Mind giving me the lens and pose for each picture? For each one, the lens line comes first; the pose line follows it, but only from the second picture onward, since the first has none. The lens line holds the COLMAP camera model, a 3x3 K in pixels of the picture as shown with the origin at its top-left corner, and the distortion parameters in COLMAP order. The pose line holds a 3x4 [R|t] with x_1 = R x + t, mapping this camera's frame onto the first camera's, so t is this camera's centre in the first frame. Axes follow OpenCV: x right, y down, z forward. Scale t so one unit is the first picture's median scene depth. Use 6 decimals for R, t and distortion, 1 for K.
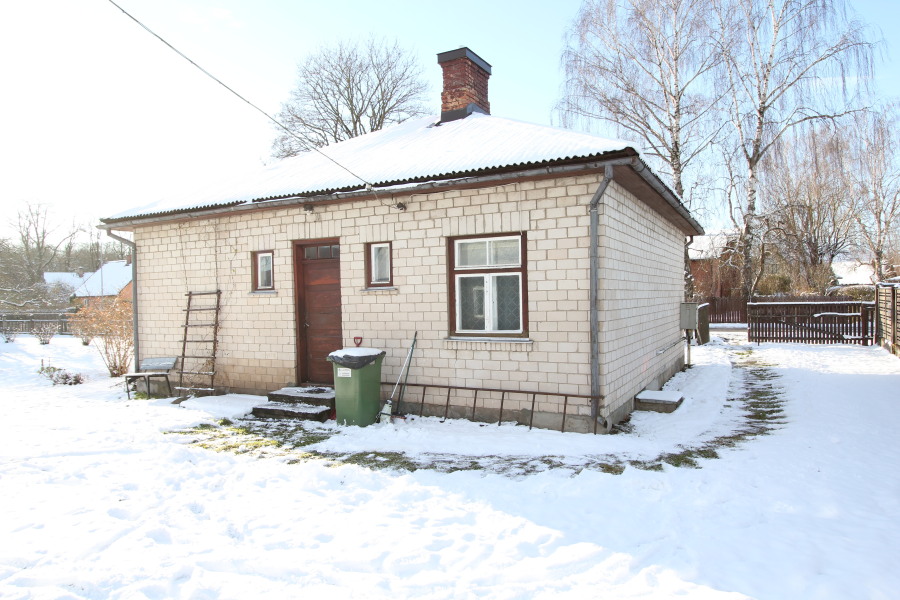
lens RADIAL K [[575.6, 0, 480.7], [0, 575.6, 320.5], [0, 0, 1]] dist [-0.026844, 0.015379]
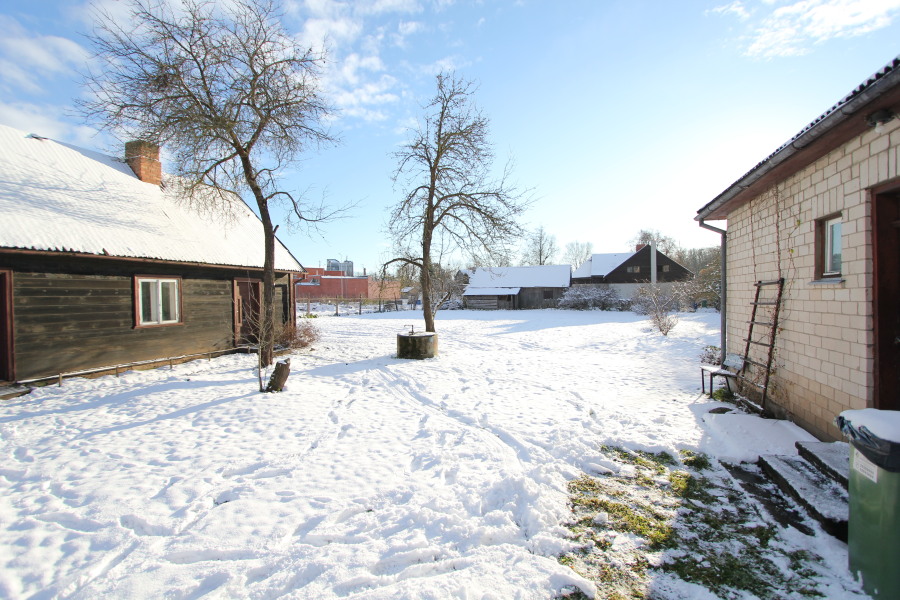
lens RADIAL K [[410.5, 0, 447.0], [0, 410.5, 299.2], [0, 0, 1]] dist [-0.012199, 0.001056]
pose [[0.122345, 0.029817, -0.992040, 0.018002], [-0.033991, 0.999088, 0.025837, -0.025917], [0.991905, 0.030559, 0.123247, 0.526484]]
